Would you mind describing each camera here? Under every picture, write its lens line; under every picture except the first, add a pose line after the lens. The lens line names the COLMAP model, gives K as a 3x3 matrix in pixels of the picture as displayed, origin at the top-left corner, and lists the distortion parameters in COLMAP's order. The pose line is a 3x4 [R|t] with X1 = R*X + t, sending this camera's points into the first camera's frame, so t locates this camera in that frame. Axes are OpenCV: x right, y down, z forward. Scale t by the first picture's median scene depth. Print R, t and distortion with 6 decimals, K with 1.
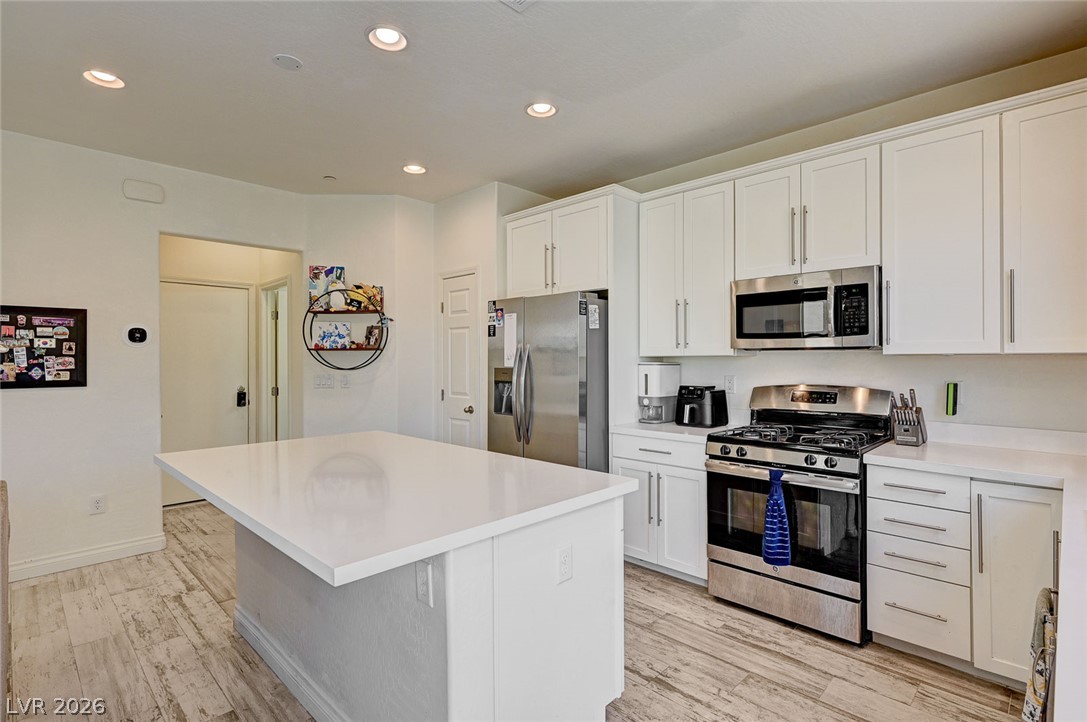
lens RADIAL K [[528.1, 0, 545.8], [0, 528.1, 359.7], [0, 0, 1]] dist [-0.002396, 0.000294]
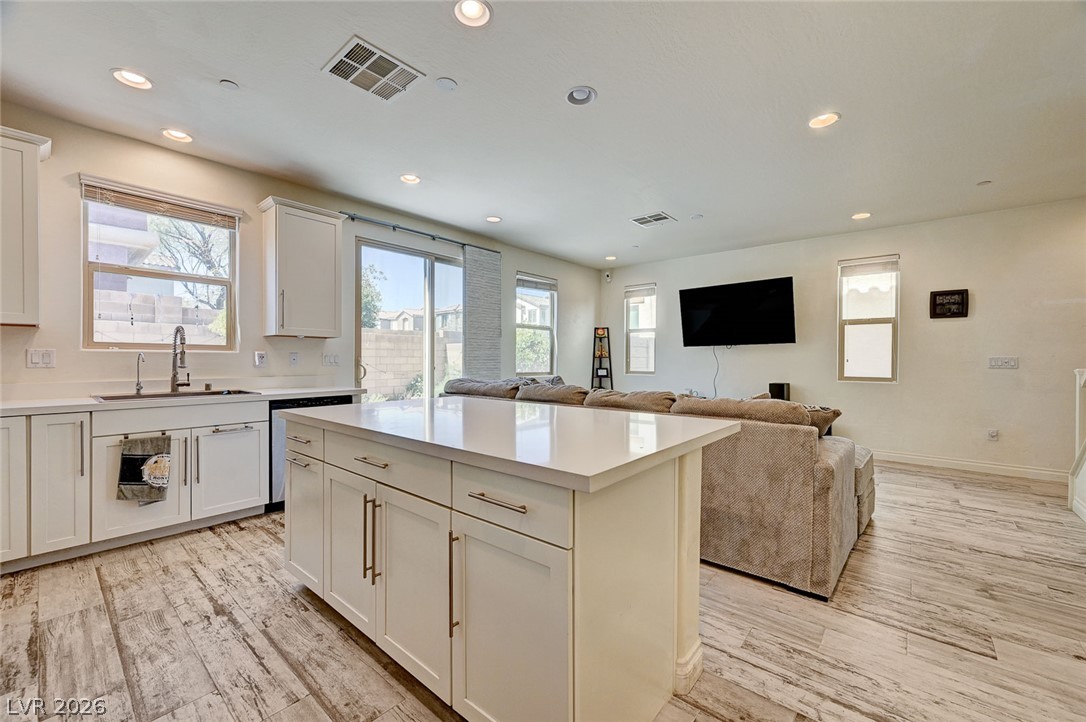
lens RADIAL K [[435.3, 0, 549.4], [0, 435.3, 361.6], [0, 0, 1]] dist [-0.005951, 0.002856]
pose [[-0.996870, 0.000516, -0.079052, -0.299560], [-0.000304, 0.999946, 0.010363, 0.056511], [0.079054, 0.010355, -0.996817, 1.465665]]
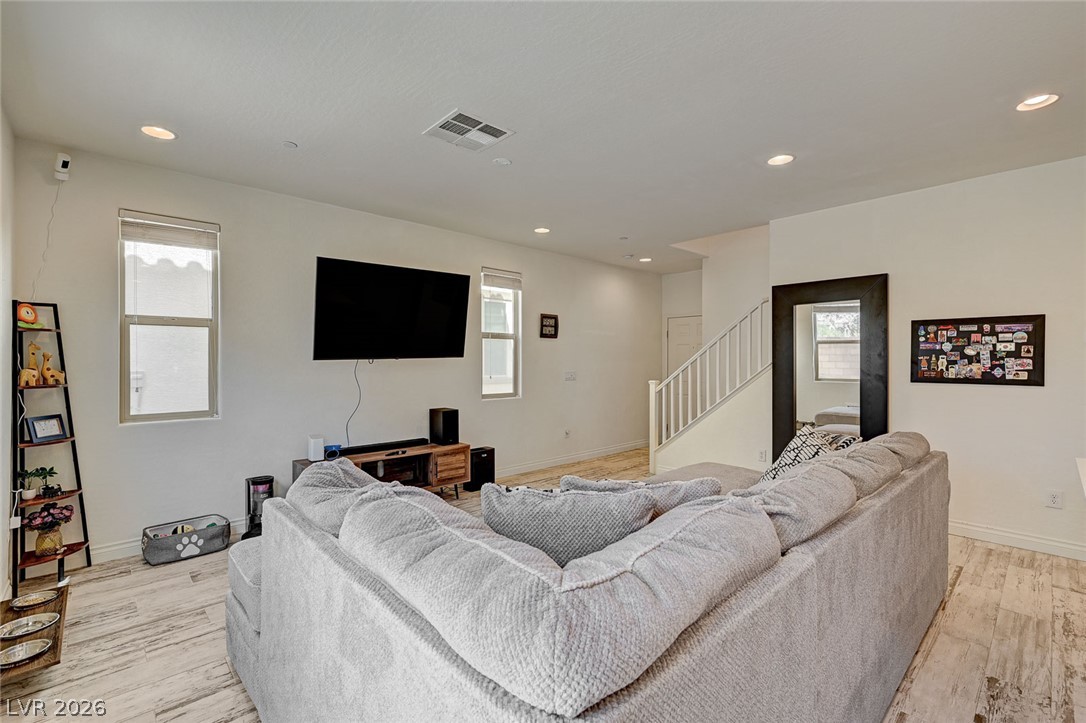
lens RADIAL K [[479.5, 0, 552.1], [0, 479.5, 363.0], [0, 0, 1]] dist [-0.002384, 0.001148]
pose [[-0.032767, 0.009746, -0.999415, 0.161153], [-0.002564, 0.999948, 0.009835, -0.004062], [0.999460, 0.002885, -0.032741, 0.035995]]
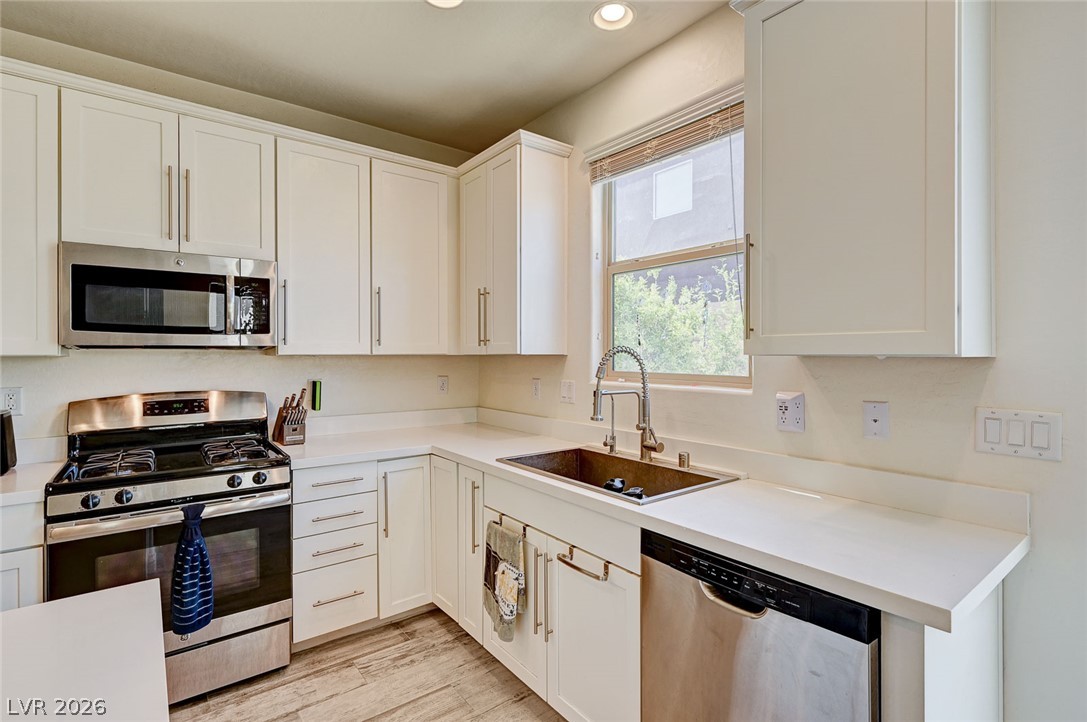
lens RADIAL K [[506.1, 0, 547.2], [0, 506.1, 354.8], [0, 0, 1]] dist [-0.003377, 0.001621]
pose [[0.130852, 0.004229, 0.991393, -0.194663], [0.003438, 0.999983, -0.004719, -0.003592], [-0.991396, 0.004026, 0.130835, 0.347556]]
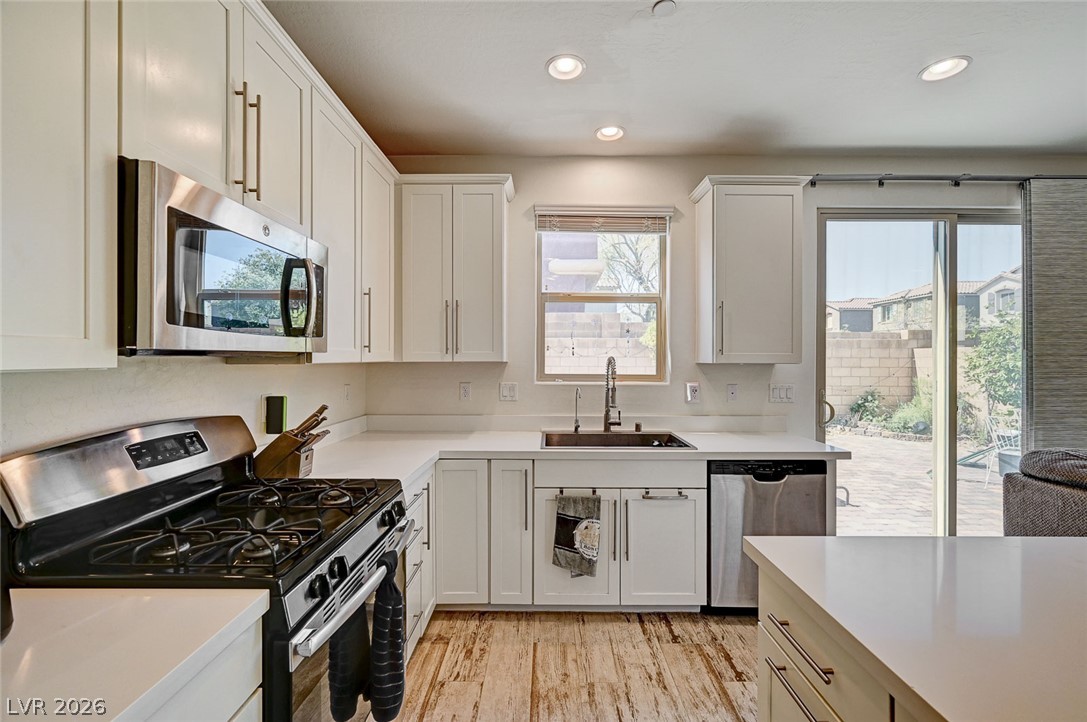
lens RADIAL K [[458.1, 0, 543.3], [0, 458.1, 356.2], [0, 0, 1]] dist [-0.001652, -0.000087]
pose [[-0.701522, 0.005053, 0.712630, -0.060072], [0.001965, 0.999985, -0.005156, -0.015125], [-0.712645, -0.002217, -0.701521, 1.102133]]
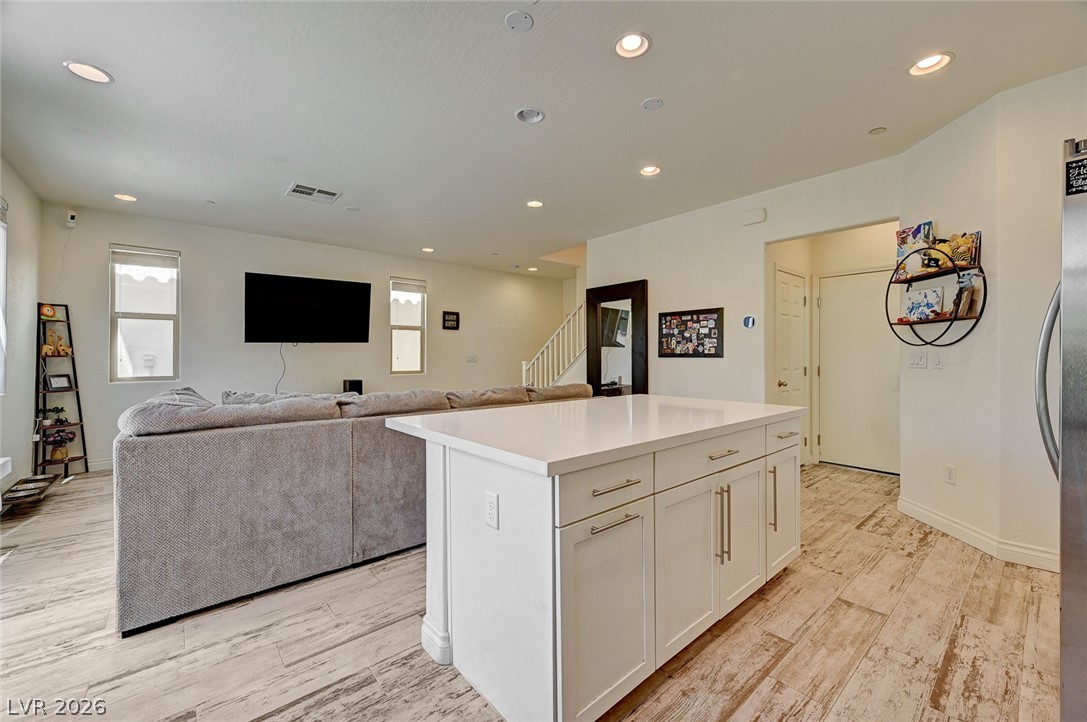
lens RADIAL K [[435.7, 0, 544.4], [0, 435.7, 354.4], [0, 0, 1]] dist [-0.005951, 0.002856]
pose [[-0.081724, -0.000555, -0.996655, 0.517295], [-0.001337, 0.999999, -0.000447, 0.050510], [0.996654, 0.001296, -0.081725, 0.693243]]
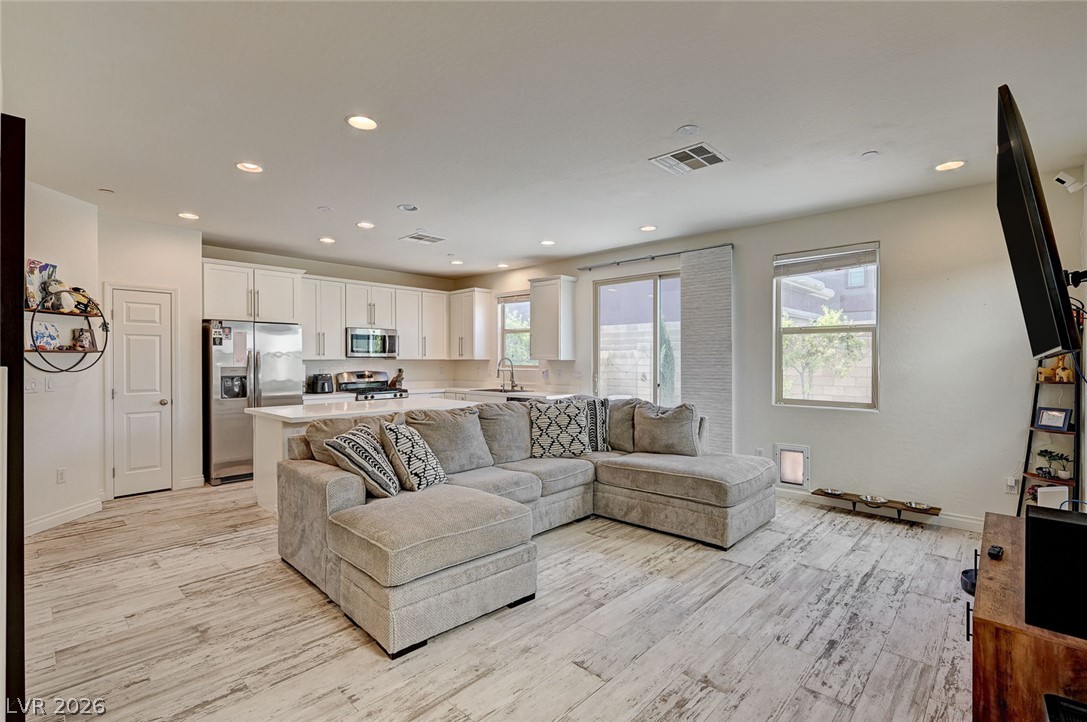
lens RADIAL K [[506.1, 0, 543.2], [0, 506.1, 359.2], [0, 0, 1]] dist [-0.003377, 0.001621]
pose [[-0.018830, 0.004996, 0.999810, -2.010086], [0.003399, 0.999982, -0.004933, 0.003974], [-0.999817, 0.003305, -0.018847, 0.196720]]
